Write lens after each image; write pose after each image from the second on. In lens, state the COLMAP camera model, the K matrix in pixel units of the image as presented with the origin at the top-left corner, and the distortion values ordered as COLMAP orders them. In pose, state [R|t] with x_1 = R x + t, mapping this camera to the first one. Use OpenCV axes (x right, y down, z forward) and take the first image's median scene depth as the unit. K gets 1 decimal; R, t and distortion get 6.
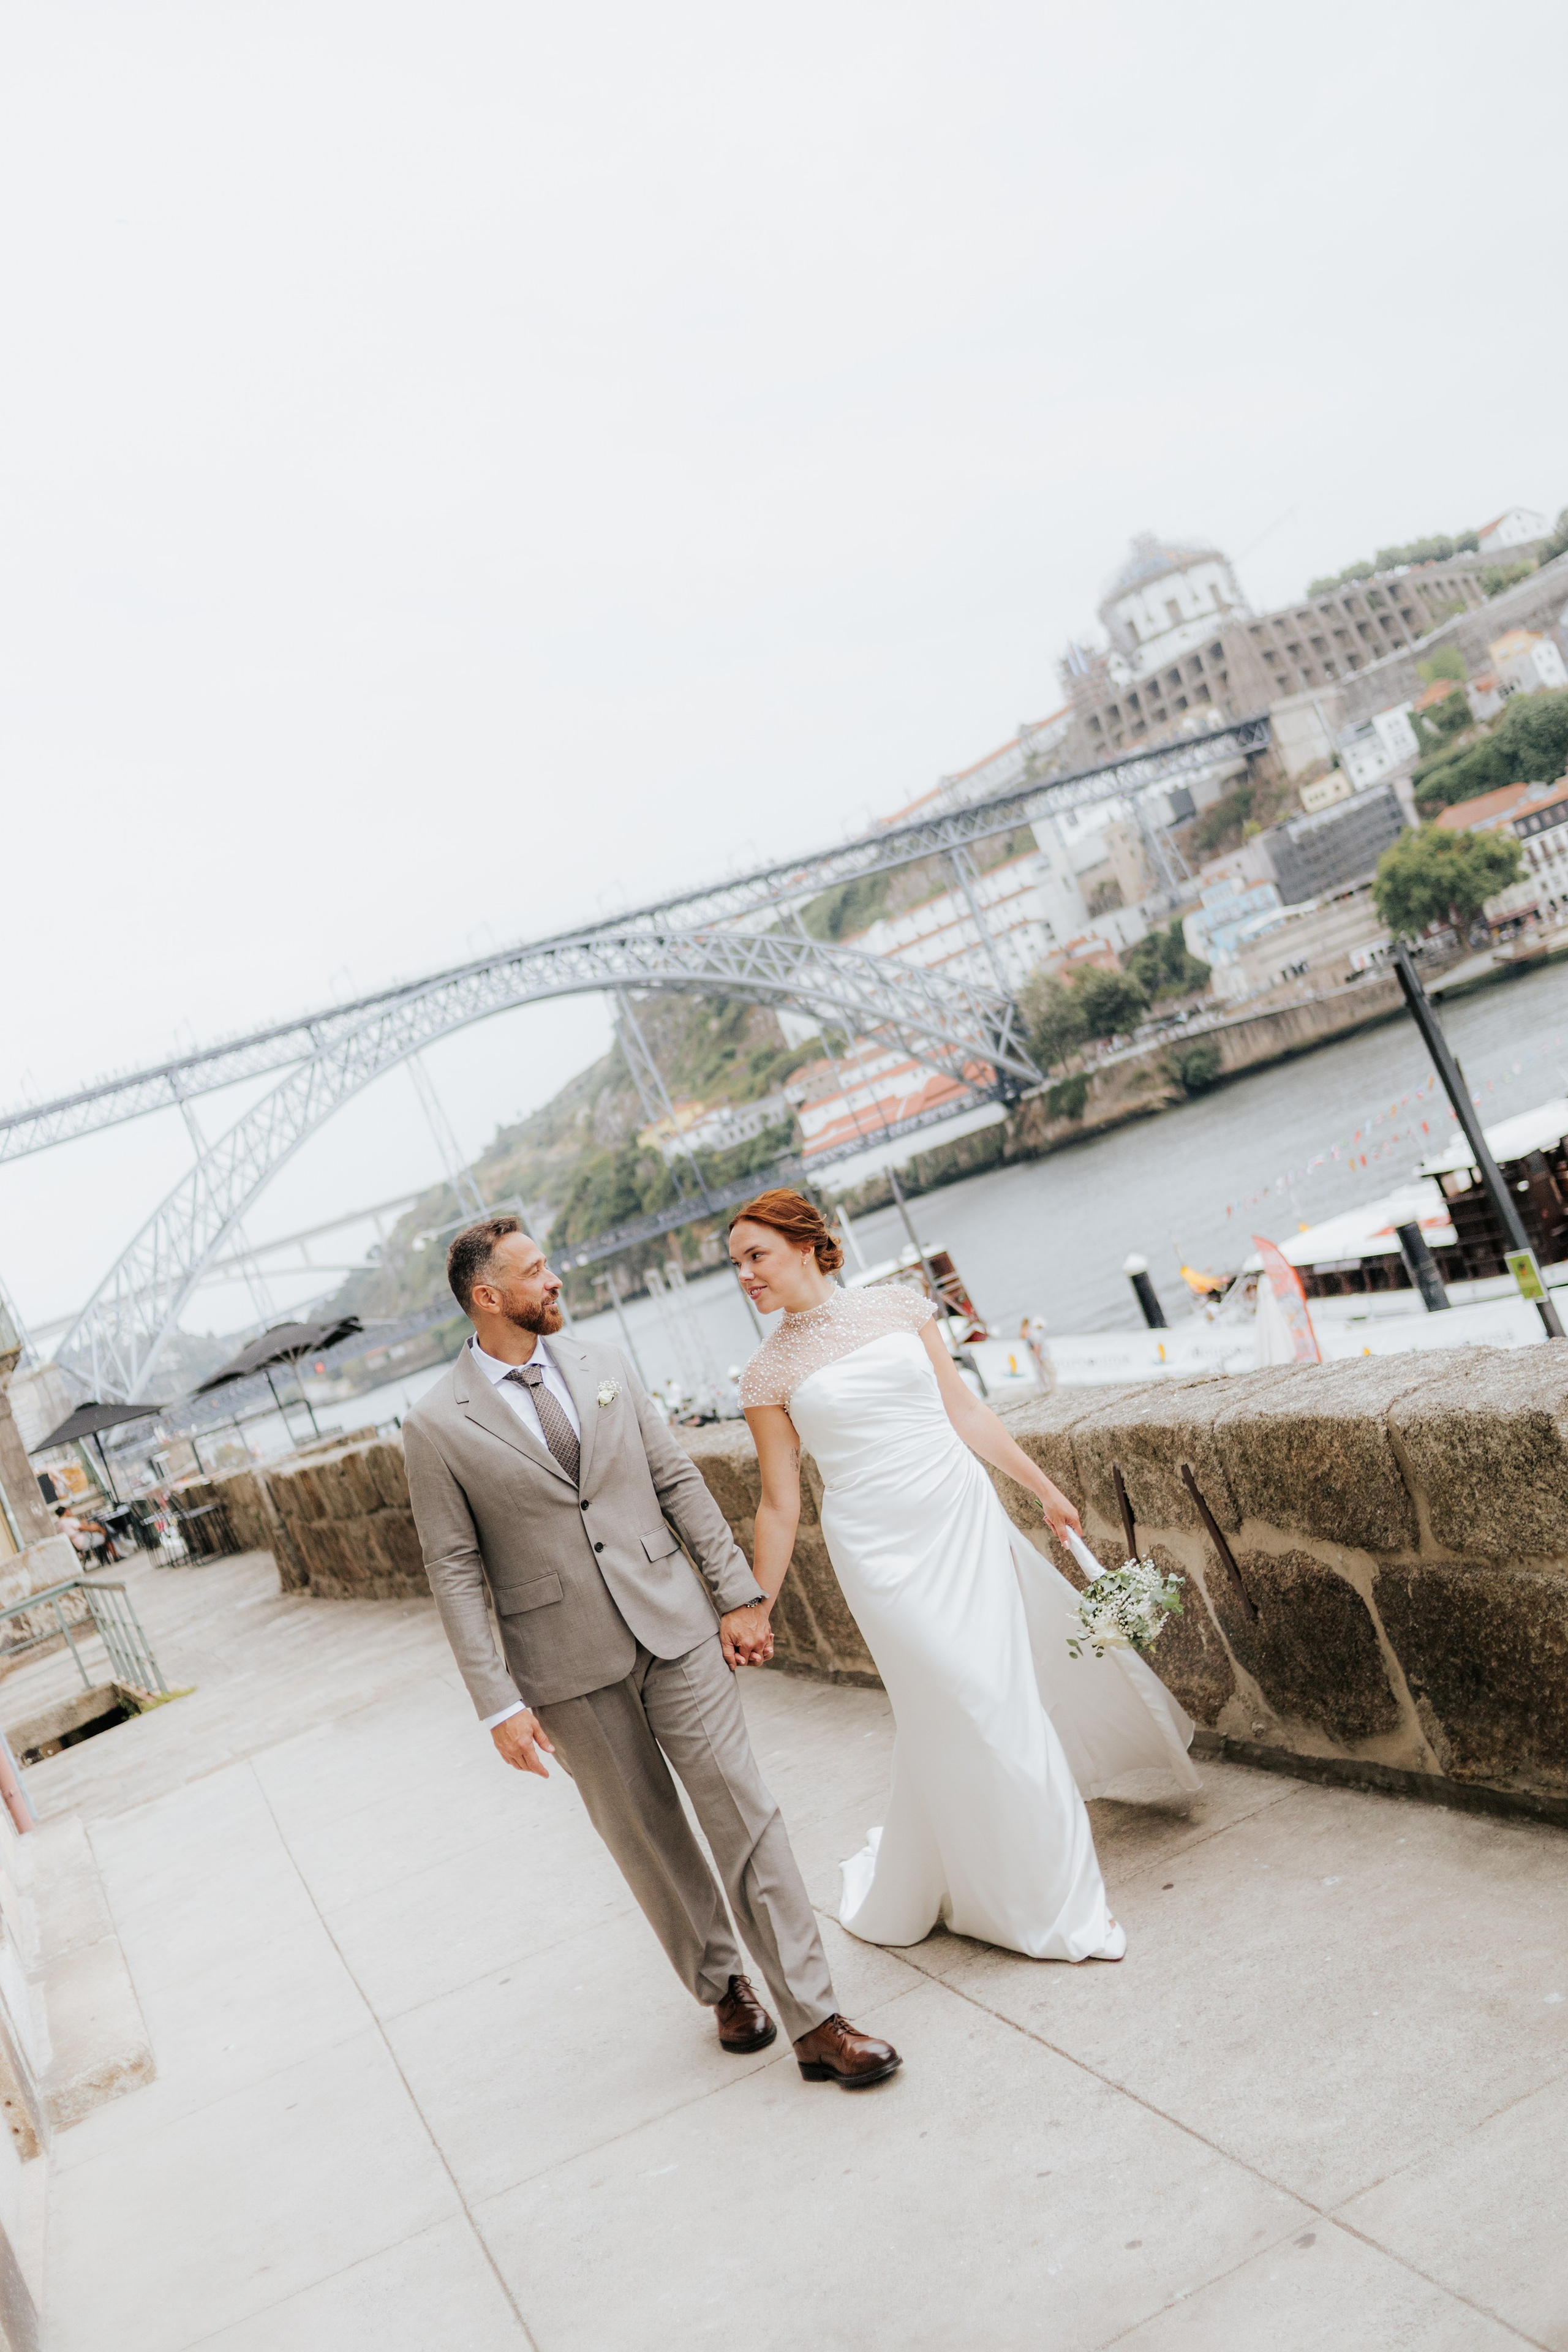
lens RADIAL K [[2259.1, 0, 796.9], [0, 2259.1, 1134.8], [0, 0, 1]] dist [-0.001520, 0.000000]
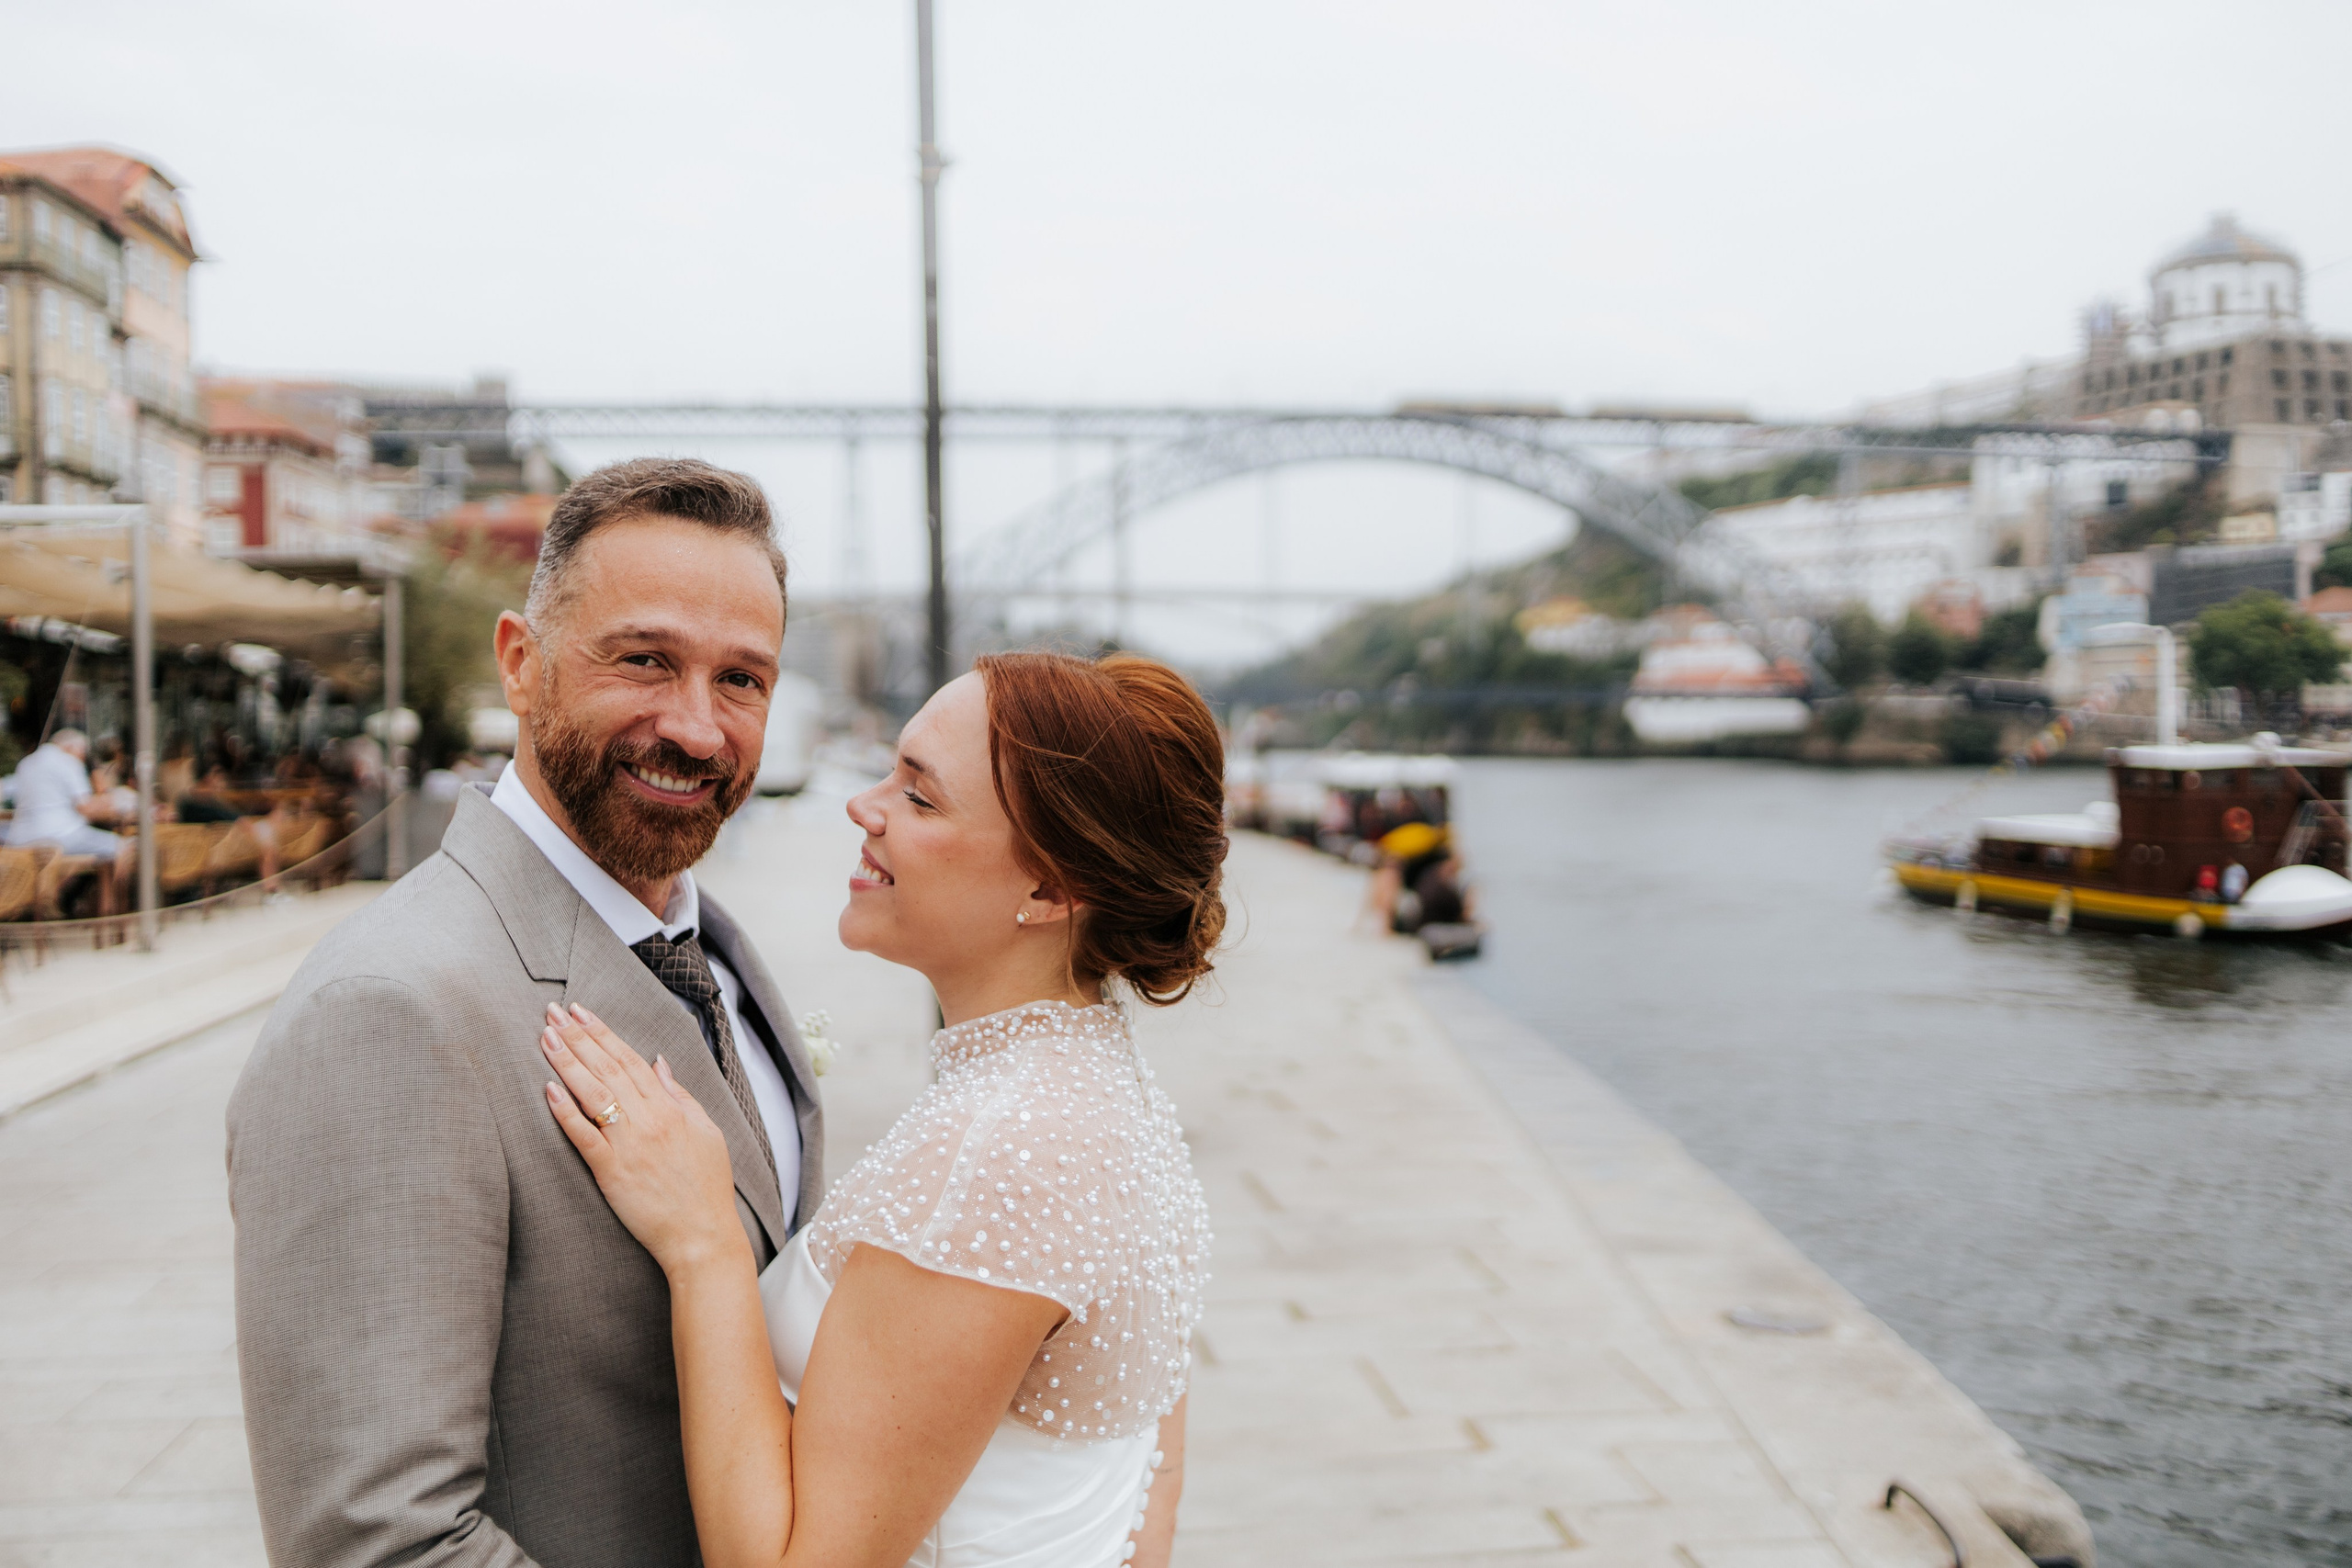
lens RADIAL K [[2258.8, 0, 1177.8], [0, 2258.8, 785.2], [0, 0, 1]] dist [-0.001520, 0.000000]
pose [[0.894302, 0.370597, -0.250763, 0.107225], [-0.343827, 0.927779, 0.144946, -0.032584], [0.286369, -0.043406, 0.957136, -0.073144]]
